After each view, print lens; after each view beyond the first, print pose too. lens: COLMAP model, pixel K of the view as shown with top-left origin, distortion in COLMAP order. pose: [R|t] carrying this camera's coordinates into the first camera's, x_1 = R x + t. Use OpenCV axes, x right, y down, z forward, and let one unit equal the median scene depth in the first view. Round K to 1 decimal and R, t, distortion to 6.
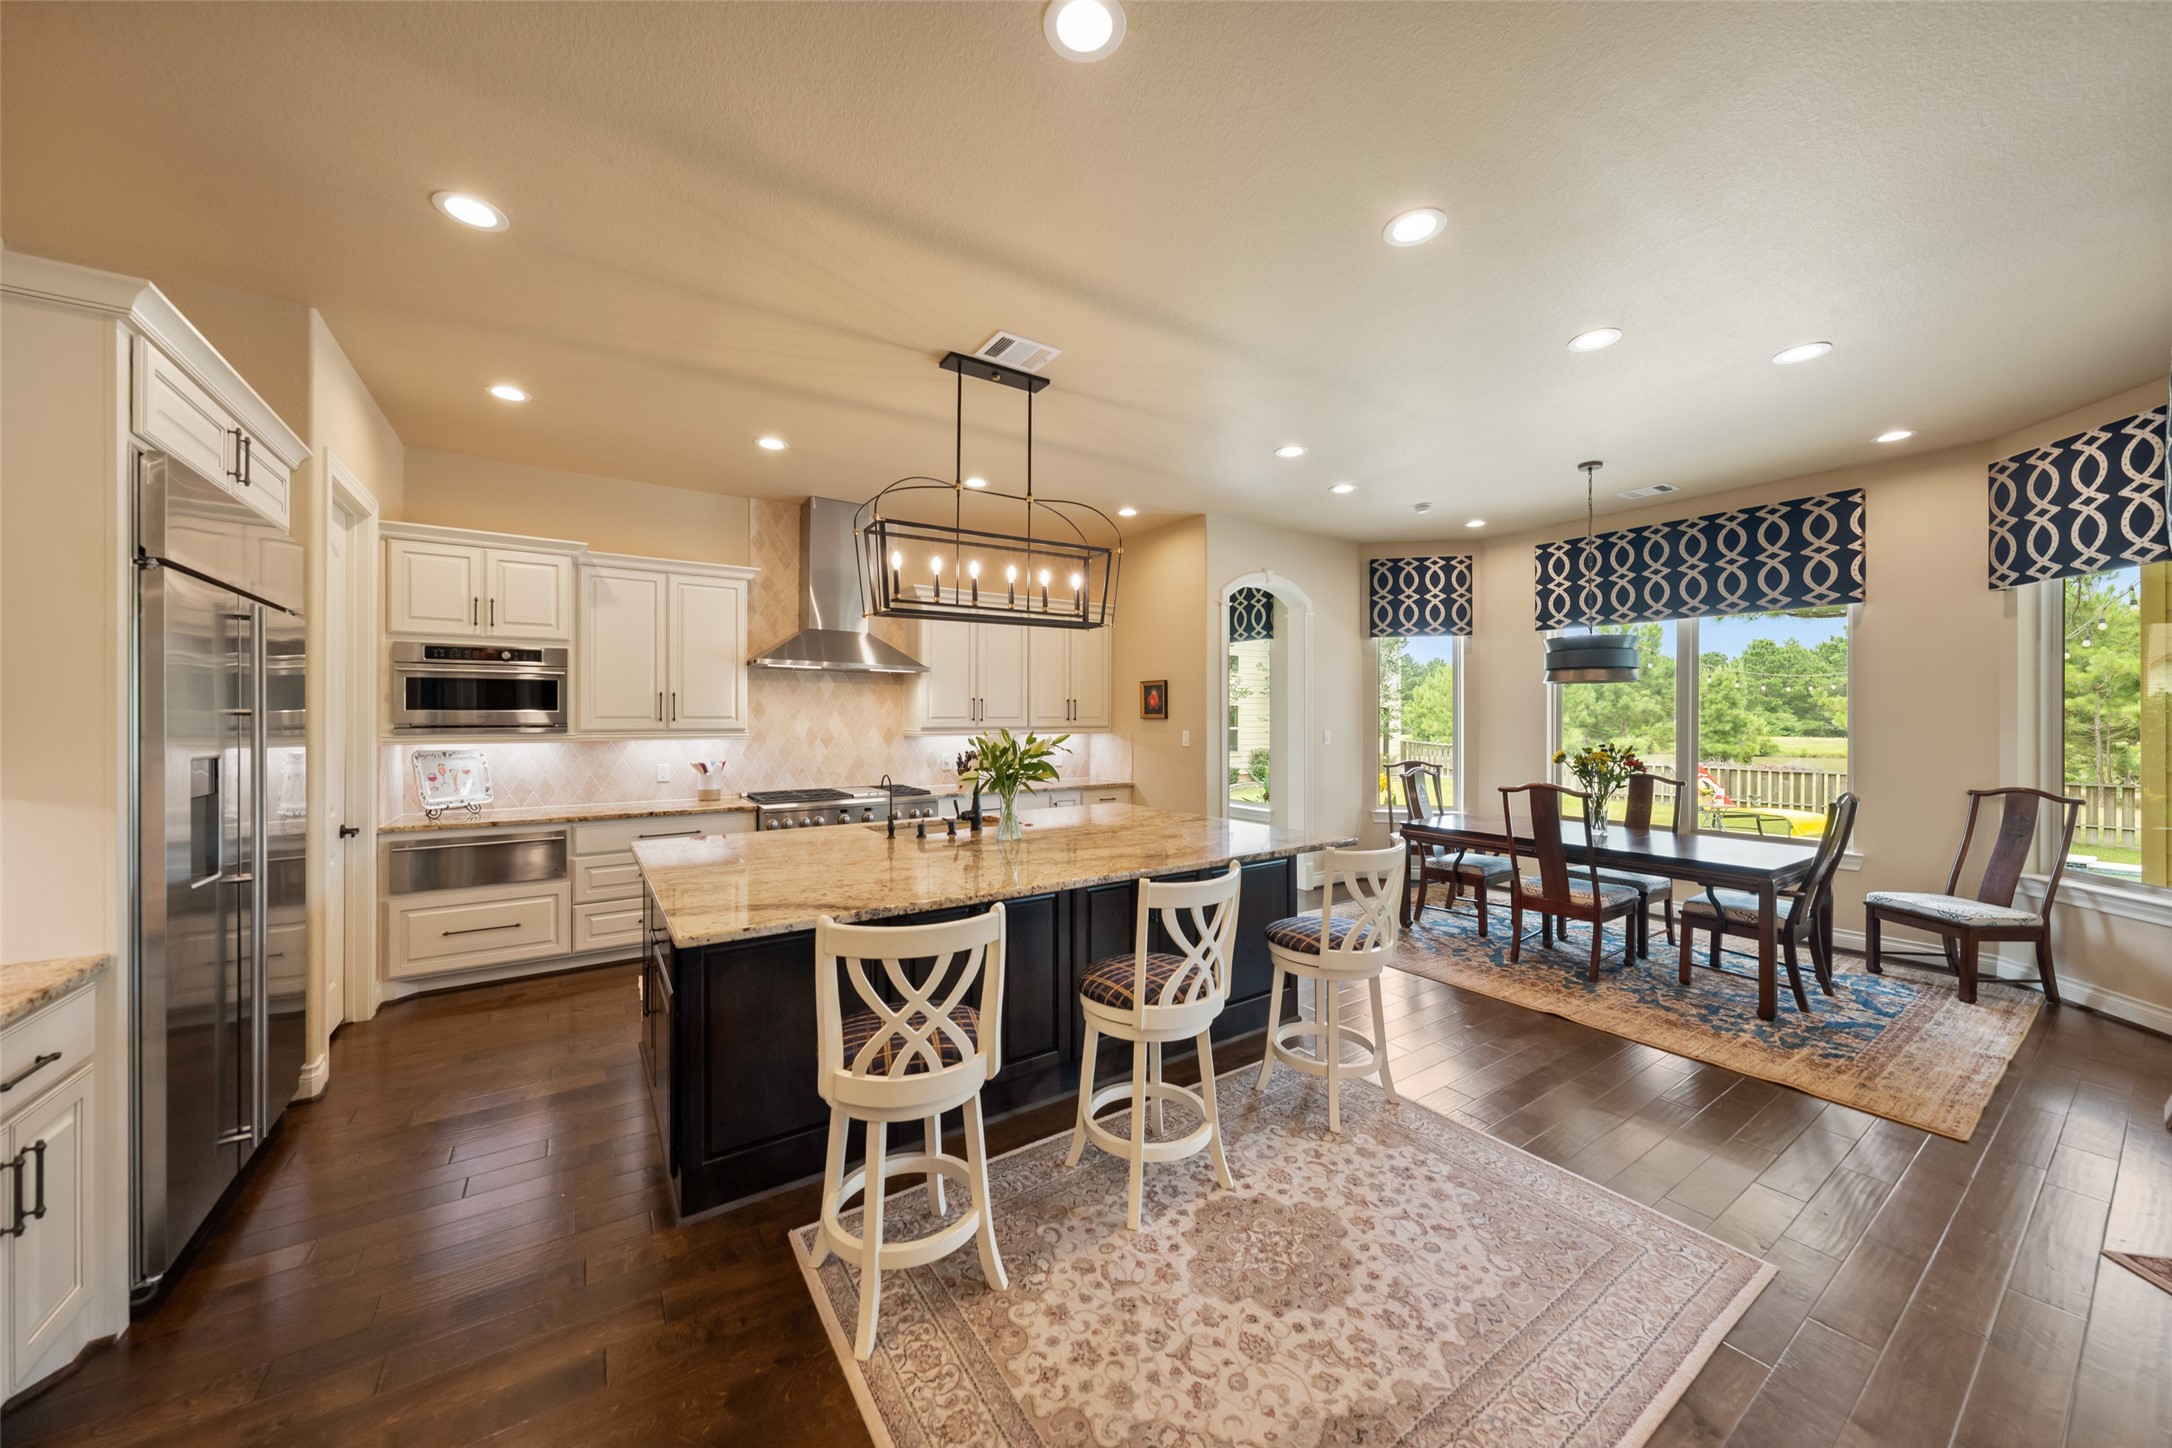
lens RADIAL K [[753.4, 0, 1076.7], [0, 753.4, 716.7], [0, 0, 1]] dist [-0.003933, 0.000564]
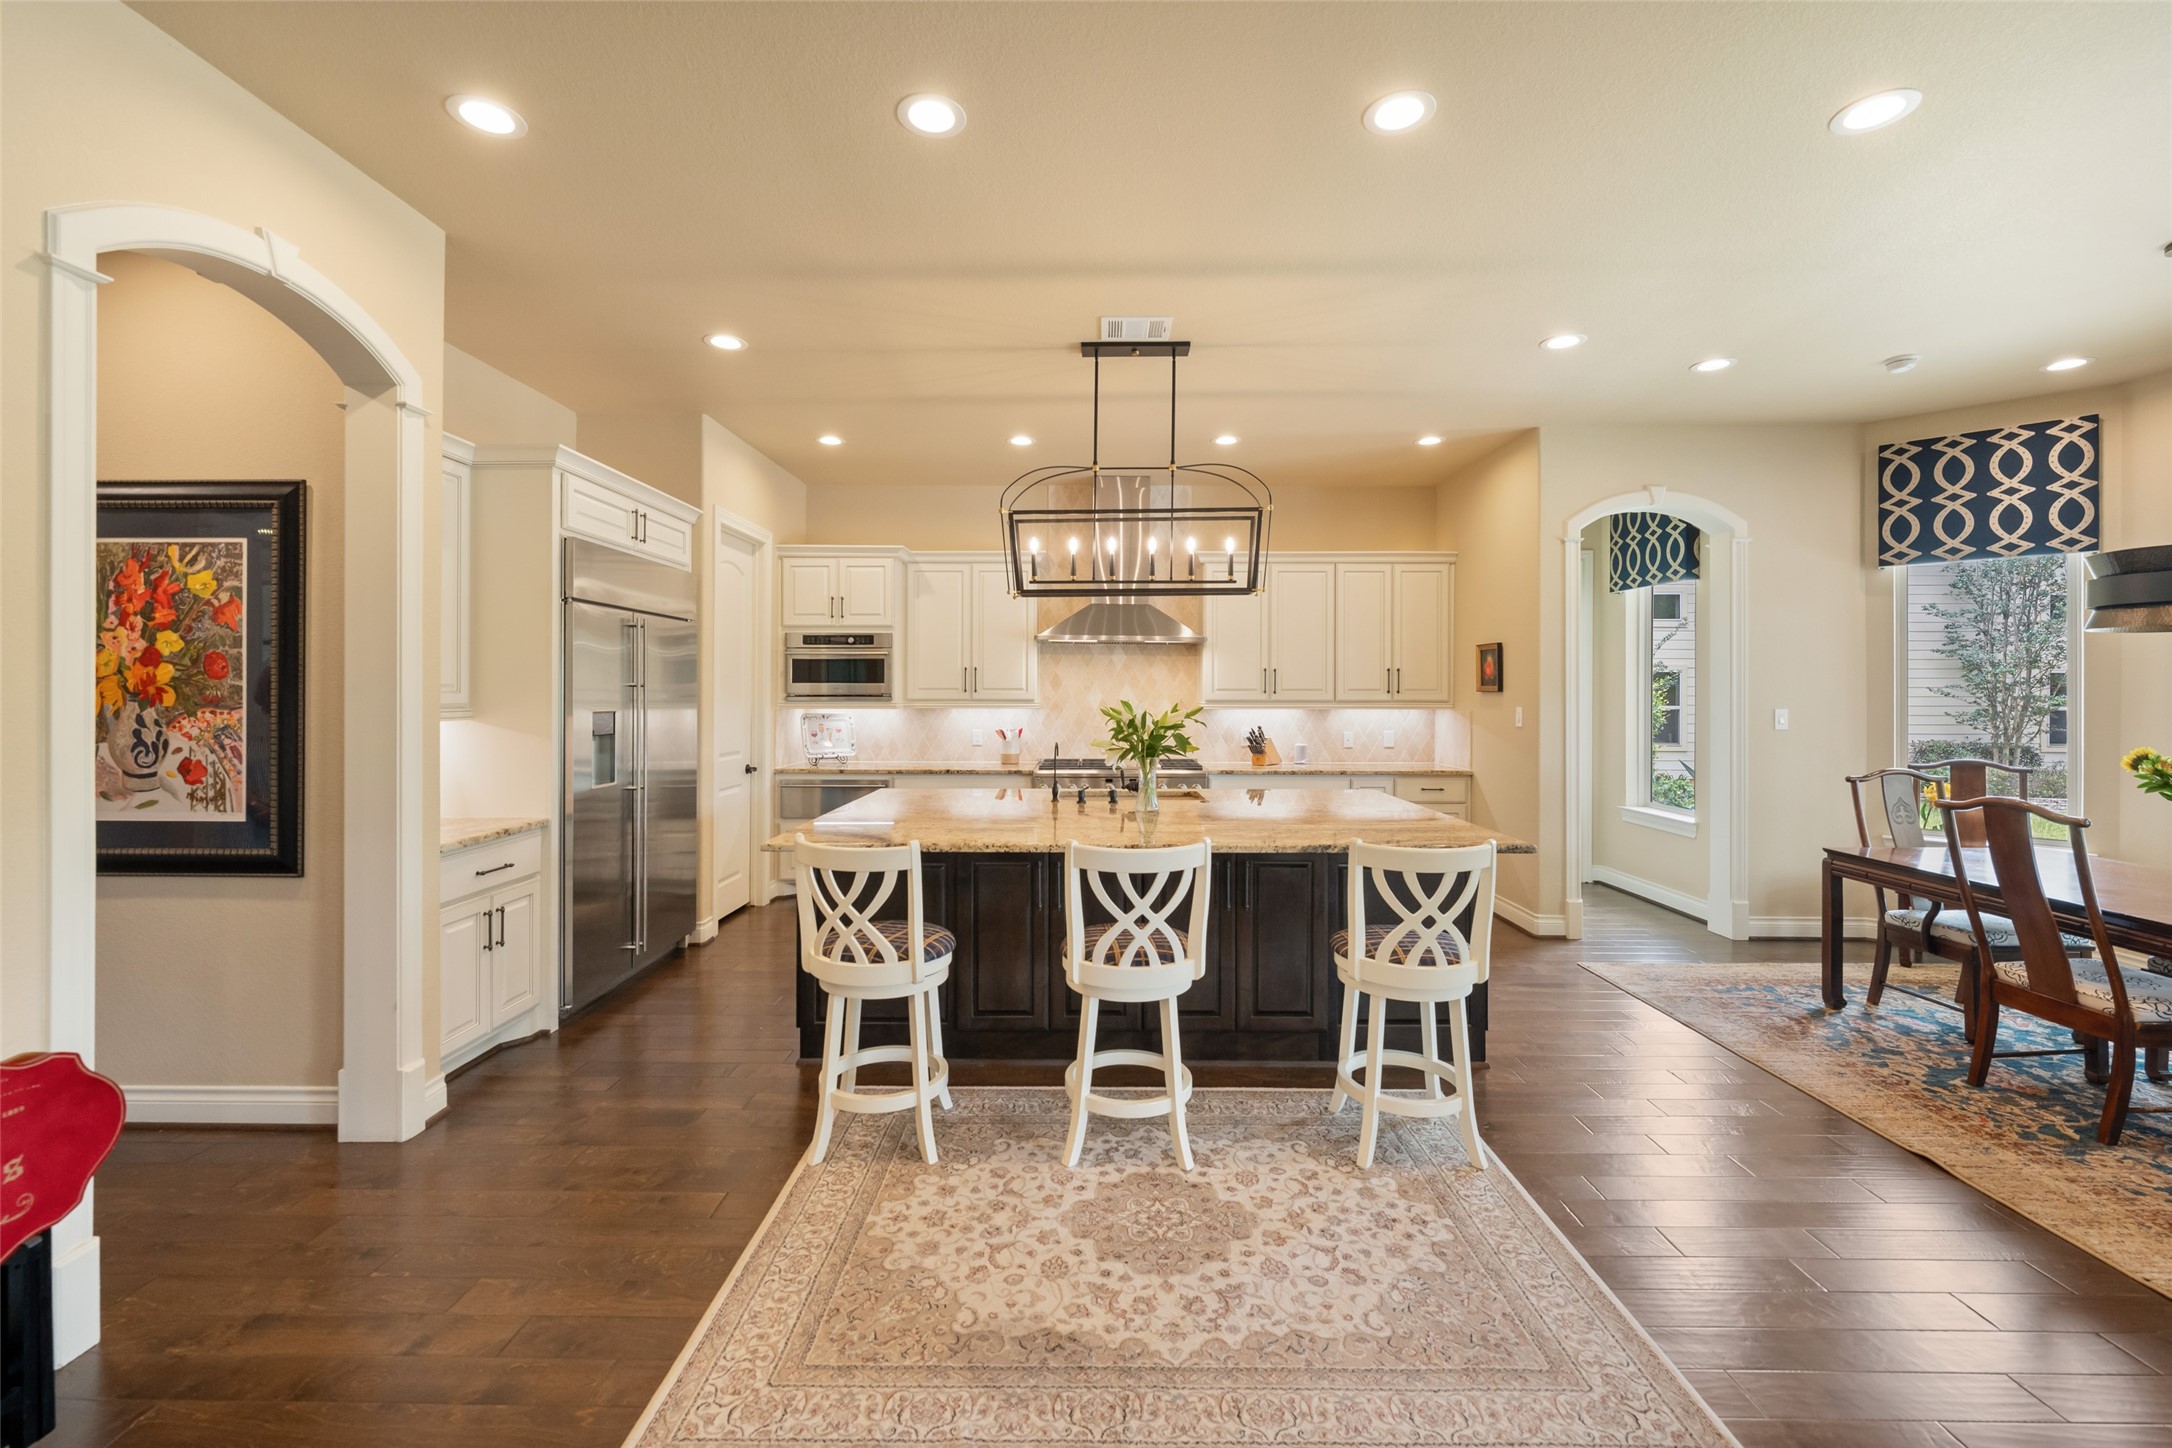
lens RADIAL K [[882.1, 0, 1086.3], [0, 882.1, 687.7], [0, 0, 1]] dist [-0.002398, 0.000574]
pose [[0.825843, 0.000440, -0.563900, 0.404558], [-0.001574, 0.999998, -0.001526, 0.001020], [0.563898, 0.002147, 0.825842, -0.011329]]
